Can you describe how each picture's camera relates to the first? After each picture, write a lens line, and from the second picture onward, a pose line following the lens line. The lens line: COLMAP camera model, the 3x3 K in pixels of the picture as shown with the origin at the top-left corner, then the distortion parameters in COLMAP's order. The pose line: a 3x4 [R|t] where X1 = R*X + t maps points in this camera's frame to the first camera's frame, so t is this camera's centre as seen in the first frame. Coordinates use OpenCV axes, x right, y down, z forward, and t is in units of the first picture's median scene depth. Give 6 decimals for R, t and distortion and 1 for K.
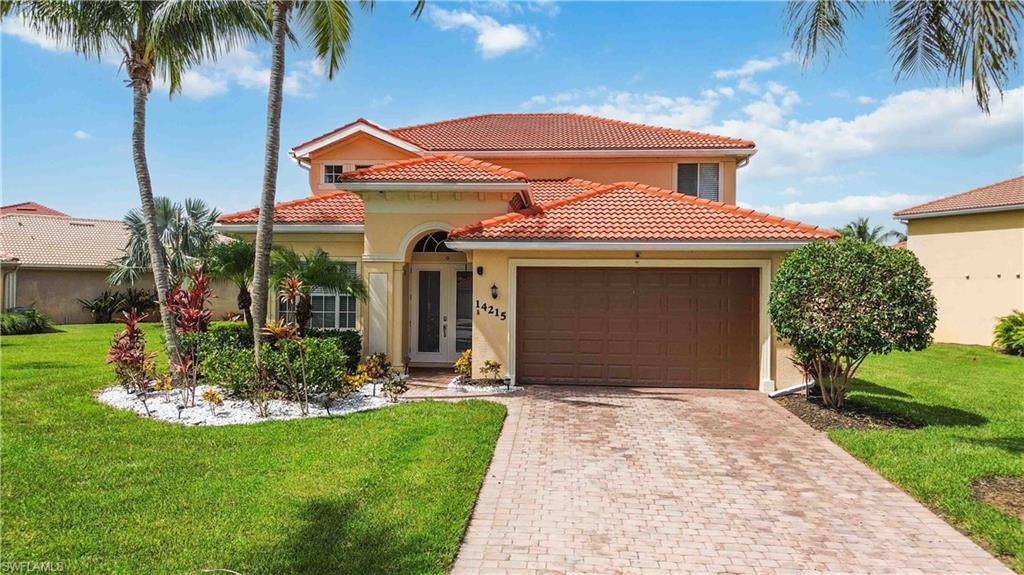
lens RADIAL K [[722.4, 0, 512.0], [0, 722.4, 287.5], [0, 0, 1]] dist [0.070020, -0.074854]
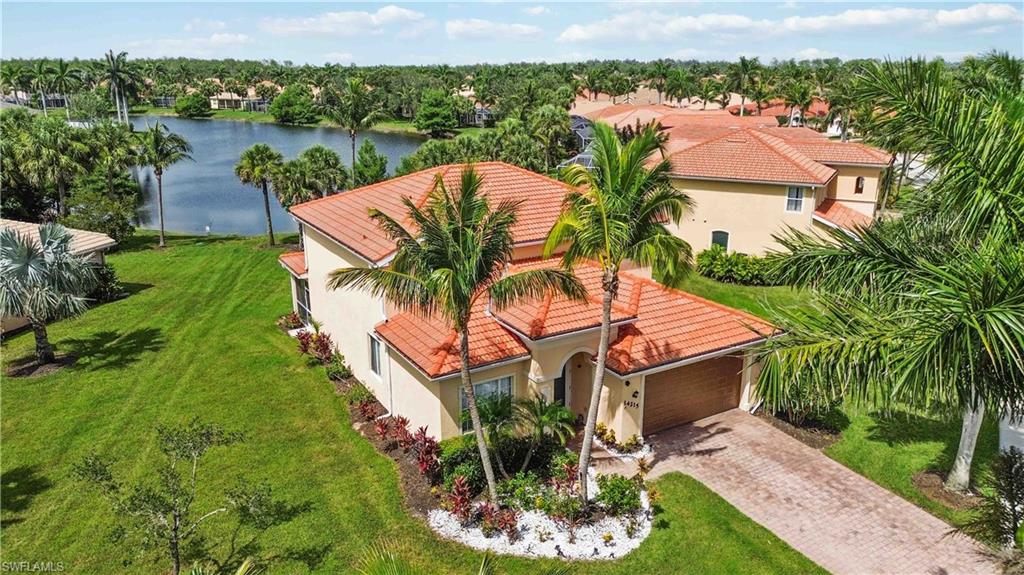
lens RADIAL K [[722.4, 0, 512.0], [0, 722.4, 287.5], [0, 0, 1]] dist [0.070020, -0.074854]
pose [[0.819774, -0.174265, 0.545529, -1.082768], [0.010310, 0.956914, 0.290187, -0.688838], [-0.572594, -0.232263, 0.786251, -0.056809]]
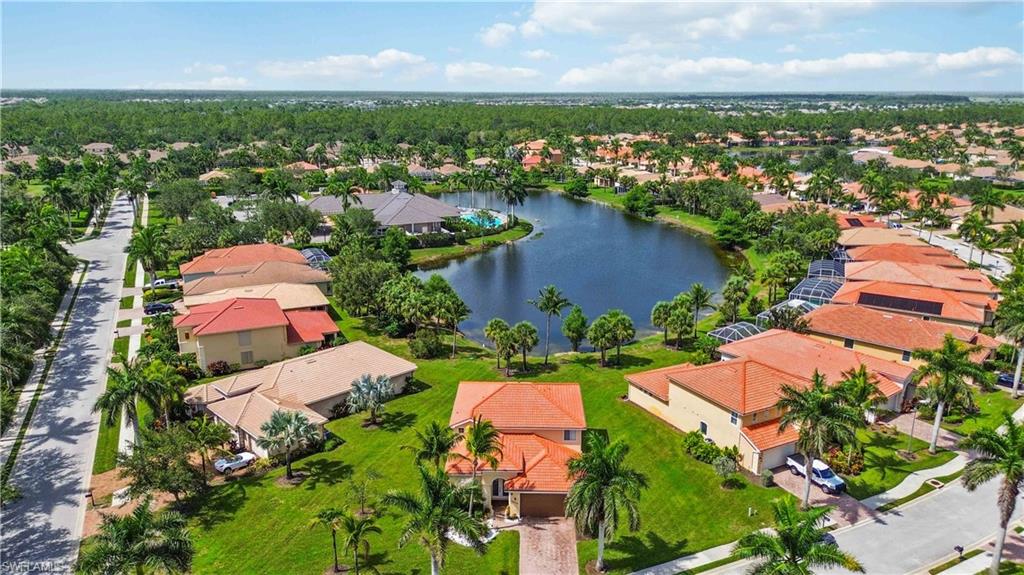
lens RADIAL K [[722.4, 0, 512.0], [0, 722.4, 287.5], [0, 0, 1]] dist [0.070020, -0.074854]
pose [[0.999017, -0.015176, 0.041649, -0.208698], [0.003821, 0.965558, 0.260161, -2.383826], [-0.044162, -0.259746, 0.964667, -2.932500]]
